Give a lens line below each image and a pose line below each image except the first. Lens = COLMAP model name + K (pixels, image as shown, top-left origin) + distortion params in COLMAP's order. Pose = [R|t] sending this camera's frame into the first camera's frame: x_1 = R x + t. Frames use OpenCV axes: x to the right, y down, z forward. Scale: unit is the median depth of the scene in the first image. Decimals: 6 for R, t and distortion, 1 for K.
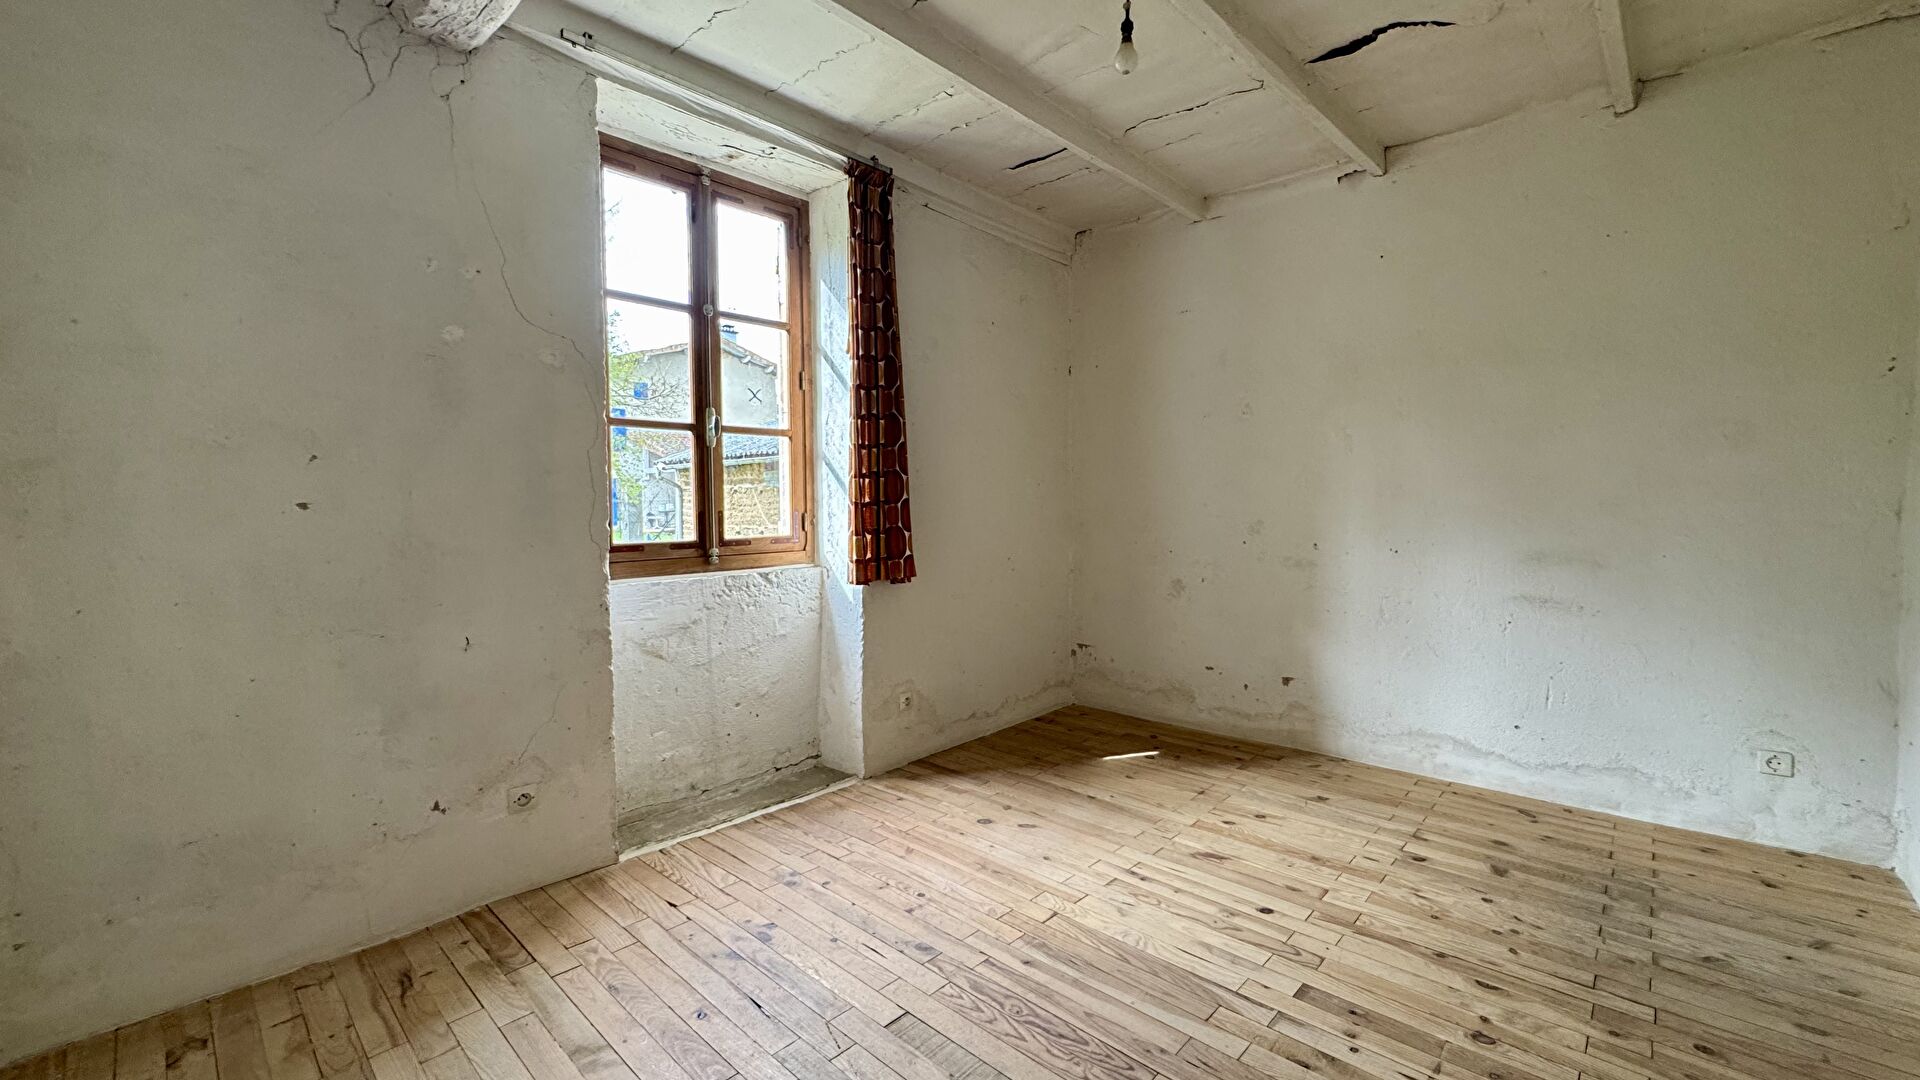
lens RADIAL K [[765.8, 0, 960.0], [0, 765.8, 540.0], [0, 0, 1]] dist [-0.002184, -0.000035]
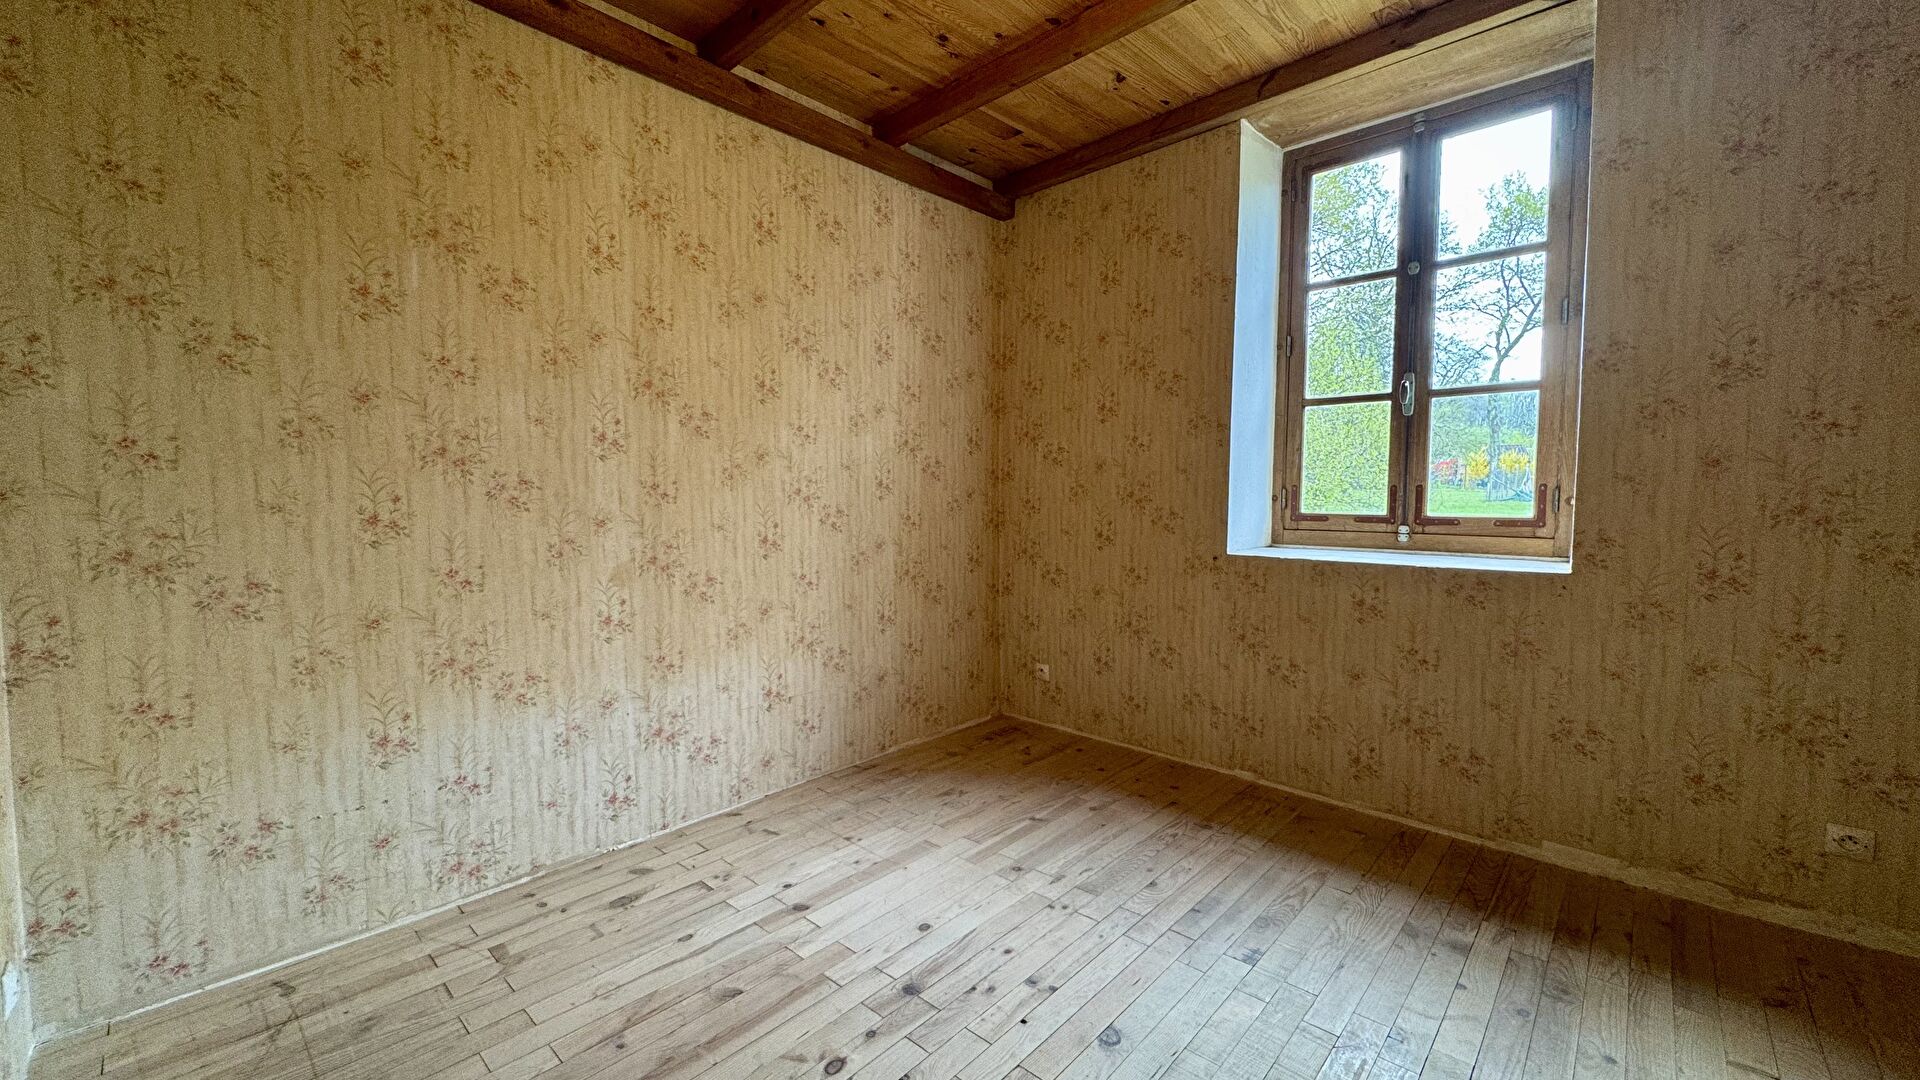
lens RADIAL K [[765.8, 0, 960.0], [0, 765.8, 540.0], [0, 0, 1]] dist [-0.002184, -0.000035]
pose [[0.027785, 0.081357, -0.996298, 0.601415], [-0.034928, 0.996153, 0.080371, -0.026794], [0.999004, 0.032565, 0.030519, 0.429761]]
